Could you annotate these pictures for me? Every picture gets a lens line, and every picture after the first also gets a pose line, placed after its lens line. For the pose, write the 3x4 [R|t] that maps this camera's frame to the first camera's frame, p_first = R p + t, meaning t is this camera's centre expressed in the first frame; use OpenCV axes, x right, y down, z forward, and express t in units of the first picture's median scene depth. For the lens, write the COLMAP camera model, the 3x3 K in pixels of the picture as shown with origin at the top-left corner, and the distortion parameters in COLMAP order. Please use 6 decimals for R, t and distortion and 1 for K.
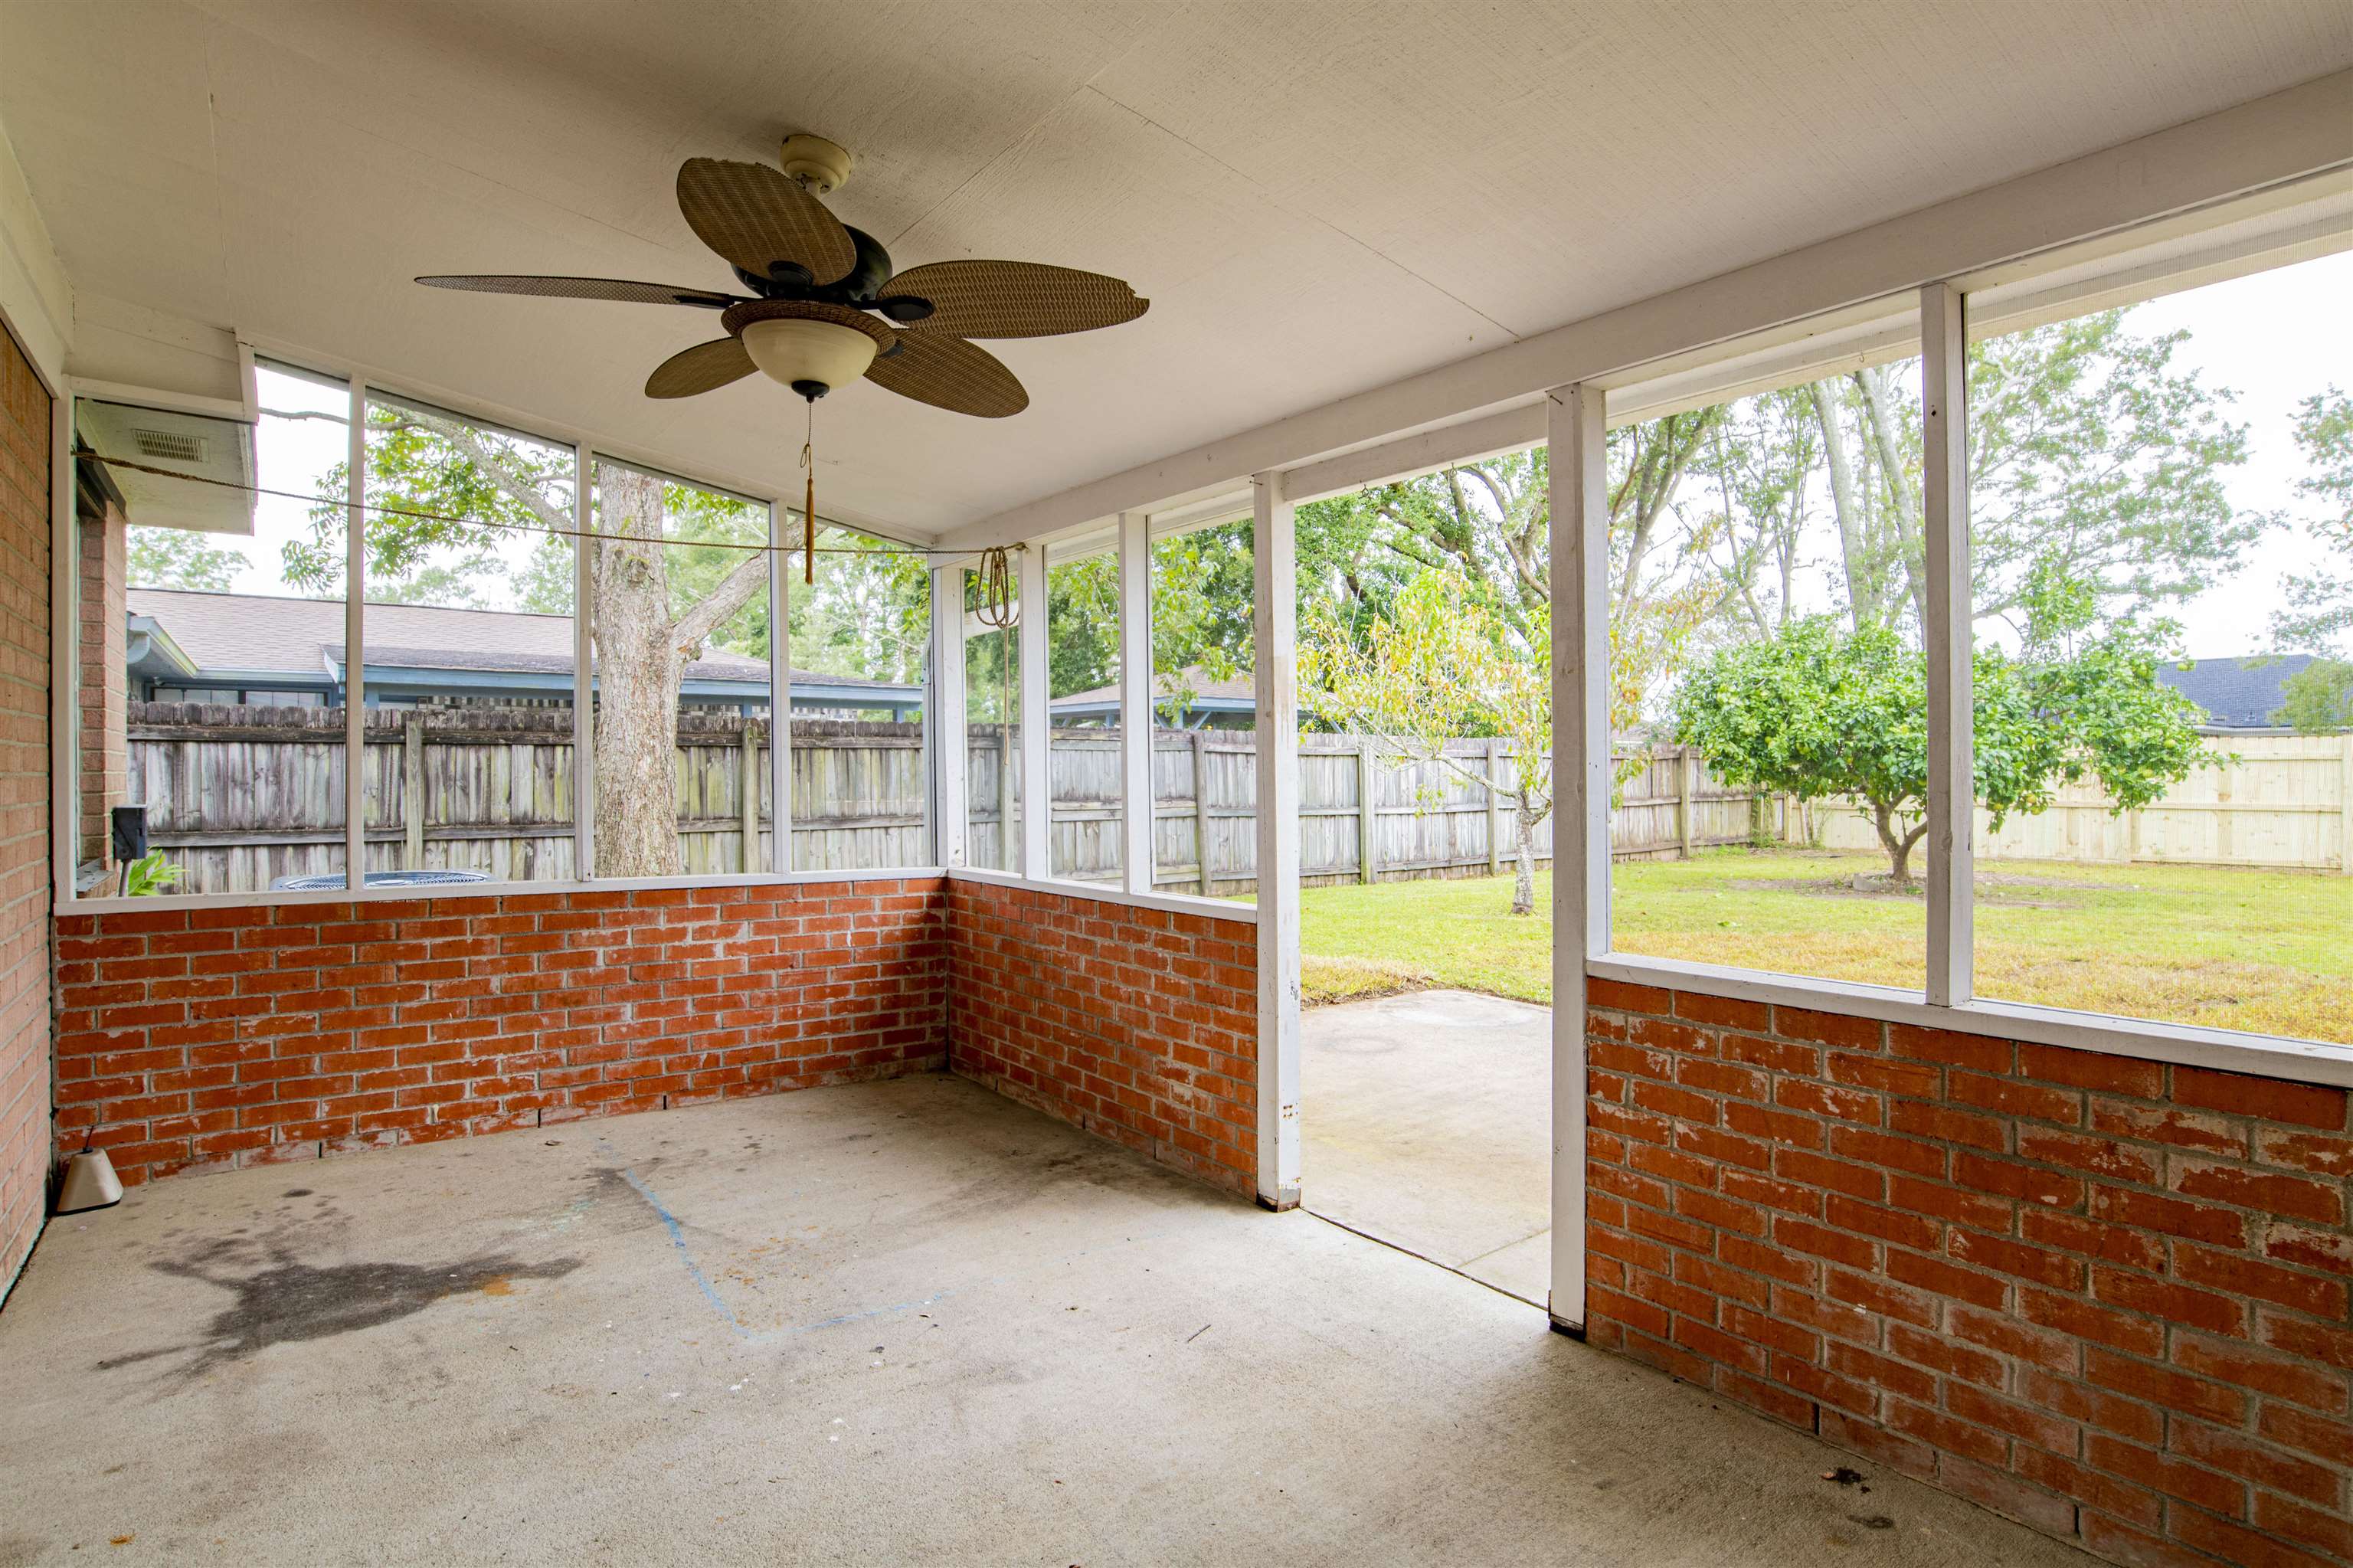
lens RADIAL K [[1199.8, 0, 1176.5], [0, 1199.8, 784.0], [0, 0, 1]] dist [-0.038332, 0.022961]
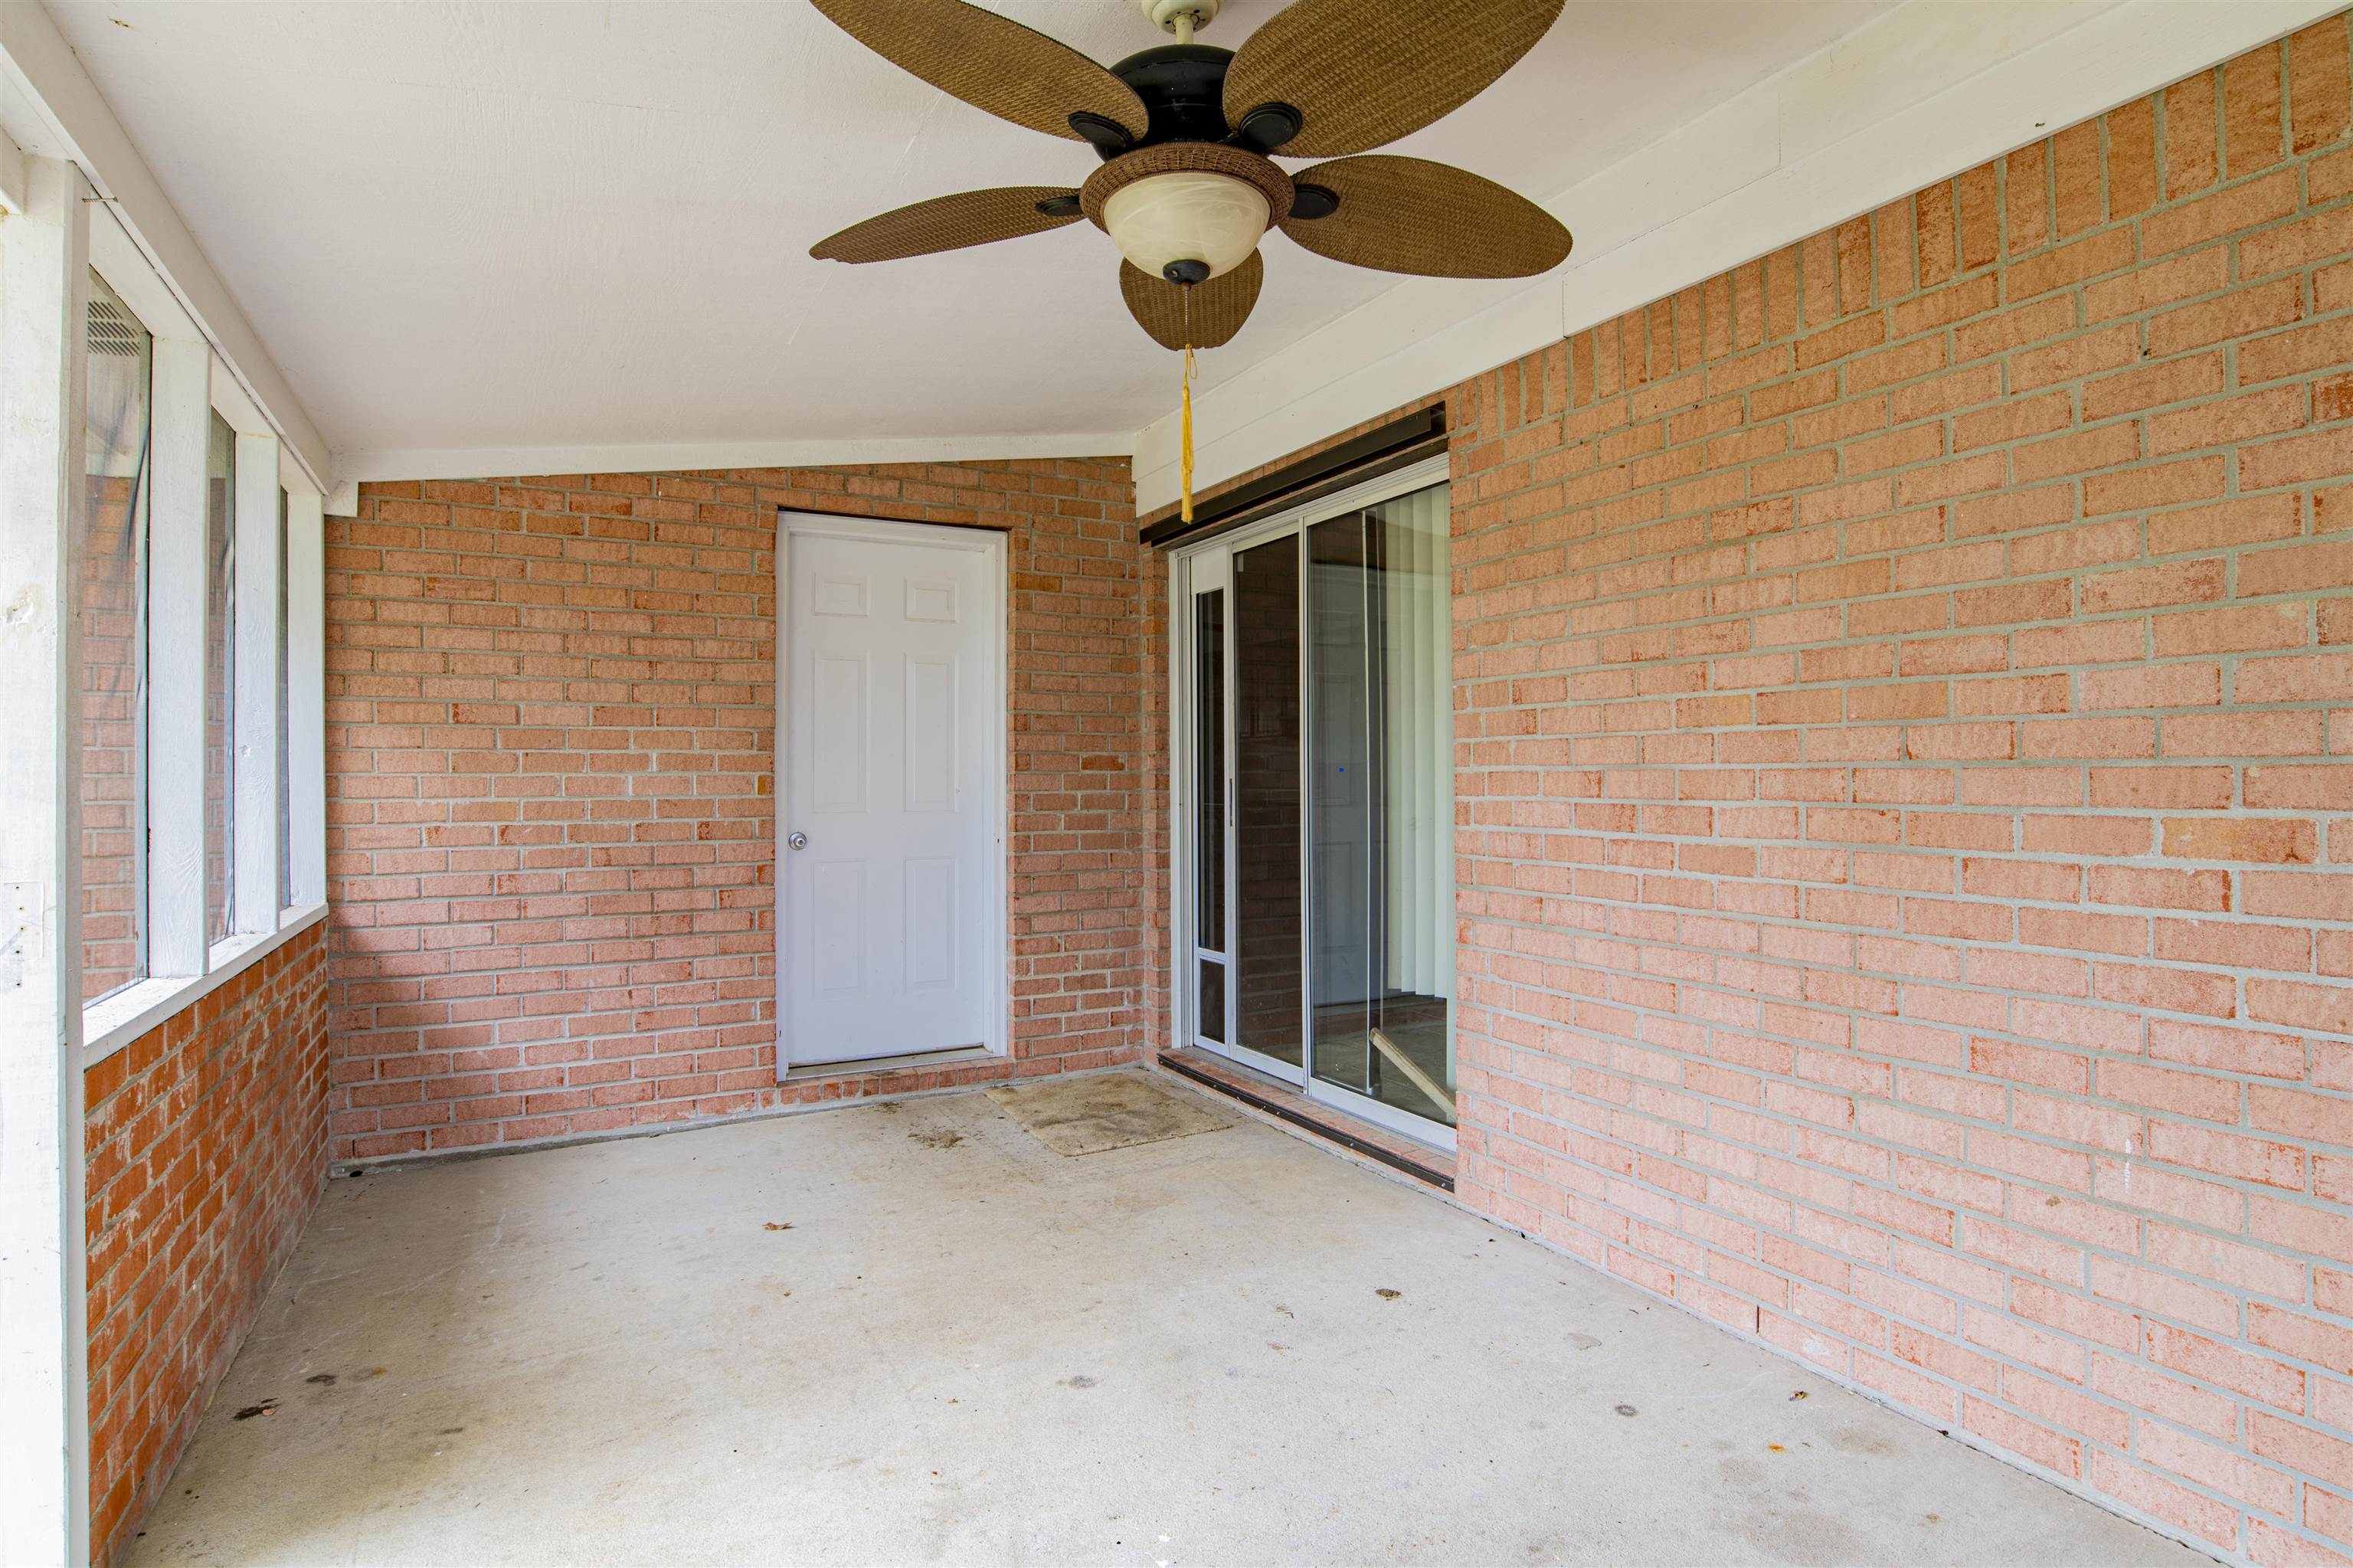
lens RADIAL K [[1199.8, 0, 1176.5], [0, 1199.8, 784.0], [0, 0, 1]] dist [-0.038332, 0.022961]
pose [[-0.985848, 0.008174, 0.167442, -0.483307], [0.008251, 0.999966, -0.000238, 0.010406], [-0.167438, 0.001147, -0.985882, 1.997198]]
